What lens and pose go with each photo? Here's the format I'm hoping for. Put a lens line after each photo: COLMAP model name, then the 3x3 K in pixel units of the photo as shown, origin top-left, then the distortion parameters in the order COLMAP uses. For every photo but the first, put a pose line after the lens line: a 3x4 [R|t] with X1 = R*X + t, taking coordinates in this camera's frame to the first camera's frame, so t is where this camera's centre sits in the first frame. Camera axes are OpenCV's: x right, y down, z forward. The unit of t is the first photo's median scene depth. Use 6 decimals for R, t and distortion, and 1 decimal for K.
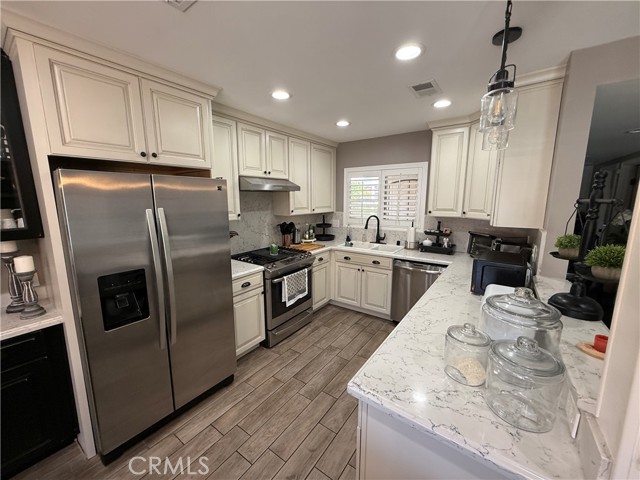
lens RADIAL K [[255.1, 0, 318.6], [0, 255.1, 239.4], [0, 0, 1]] dist [-0.000160, 0.000940]
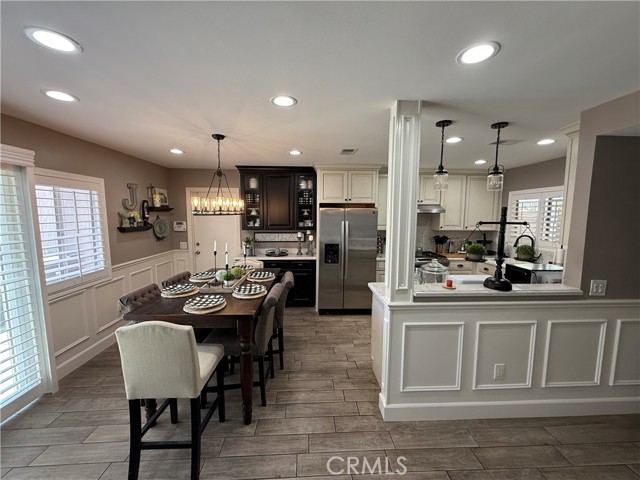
lens RADIAL K [[255.1, 0, 316.6], [0, 255.1, 241.2], [0, 0, 1]] dist [-0.000160, 0.000940]
pose [[0.614904, 0.084870, -0.784022, 0.616089], [-0.135376, 0.990794, 0.001078, 0.057910], [0.776896, 0.105475, 0.620732, -0.401084]]
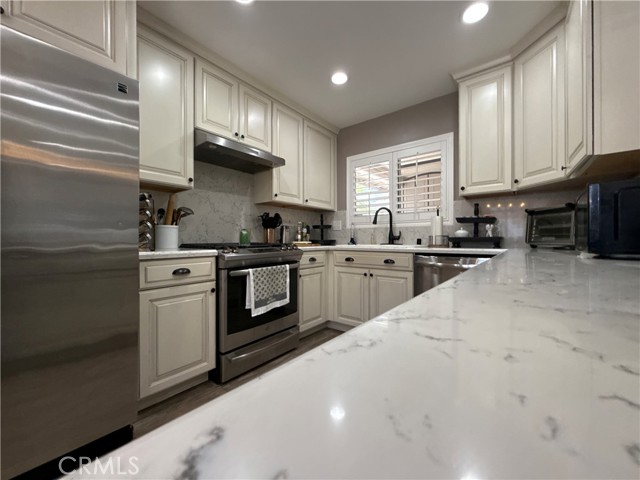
lens RADIAL K [[255.1, 0, 319.5], [0, 255.1, 240.4], [0, 0, 1]] dist [-0.000160, 0.000940]
pose [[0.998597, 0.003431, -0.052836, 0.073797], [-0.012085, 0.986326, -0.164364, 0.159931], [0.051550, 0.164772, 0.984984, 0.299427]]
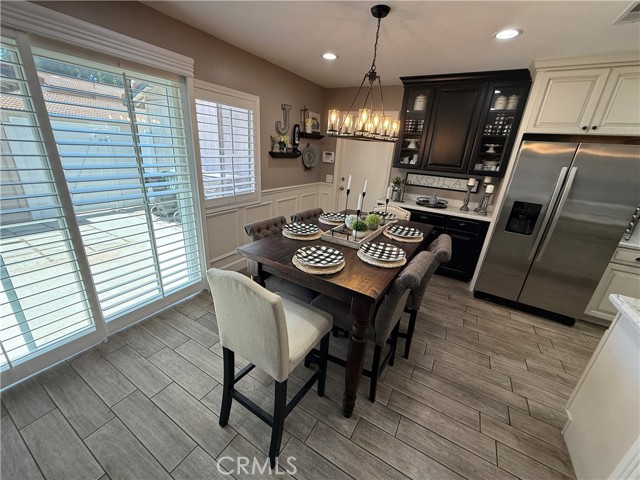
lens RADIAL K [[255.1, 0, 320.3], [0, 255.1, 239.9], [0, 0, 1]] dist [-0.000160, 0.000940]
pose [[0.090373, 0.343338, -0.934854, 0.381917], [-0.232671, 0.919997, 0.315389, 0.069272], [0.968347, 0.189011, 0.163028, -0.282020]]
